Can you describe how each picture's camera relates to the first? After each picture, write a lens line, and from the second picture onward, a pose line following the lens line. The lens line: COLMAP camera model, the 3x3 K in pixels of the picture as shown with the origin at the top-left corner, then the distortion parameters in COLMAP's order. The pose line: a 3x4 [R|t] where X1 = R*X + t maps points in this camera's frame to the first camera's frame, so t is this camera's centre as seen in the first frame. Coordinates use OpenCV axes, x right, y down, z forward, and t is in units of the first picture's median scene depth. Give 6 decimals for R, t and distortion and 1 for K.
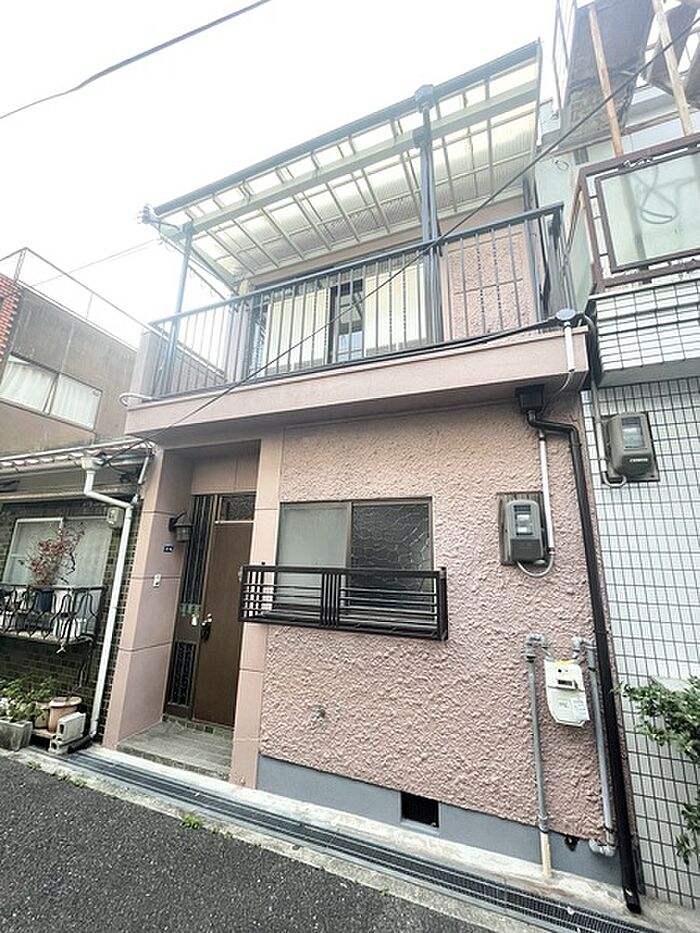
lens RADIAL K [[365.8, 0, 353.3], [0, 365.8, 485.1], [0, 0, 1]] dist [-0.001449, -0.000169]
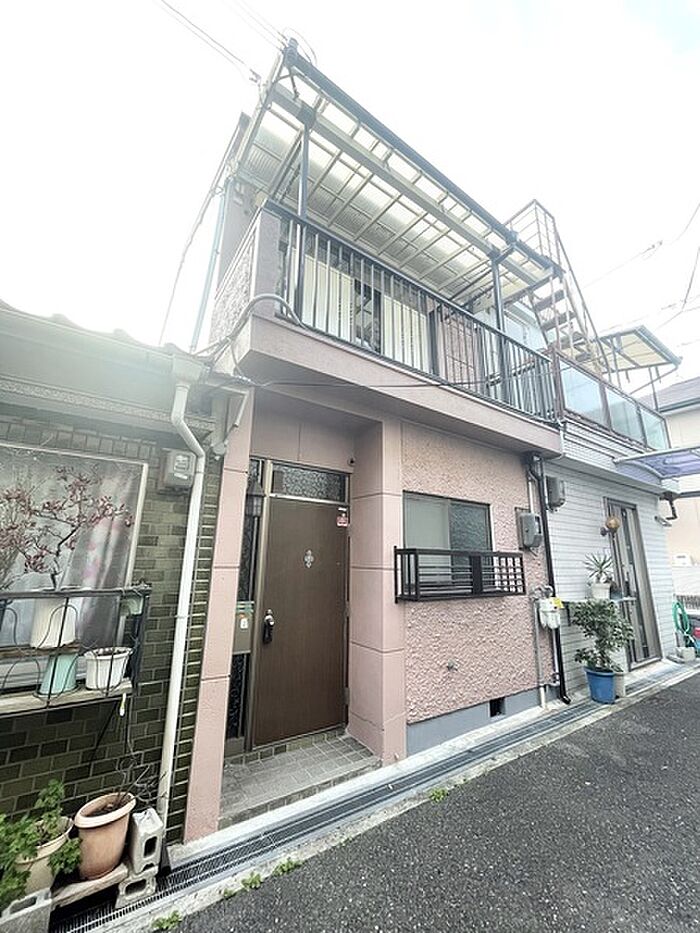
lens RADIAL K [[378.6, 0, 352.3], [0, 378.6, 463.1], [0, 0, 1]] dist [0.000780, -0.000252]
pose [[0.560730, 0.177382, 0.808775, -1.318506], [-0.195485, 0.977531, -0.078862, 0.096328], [-0.804591, -0.113883, 0.582806, 0.538320]]
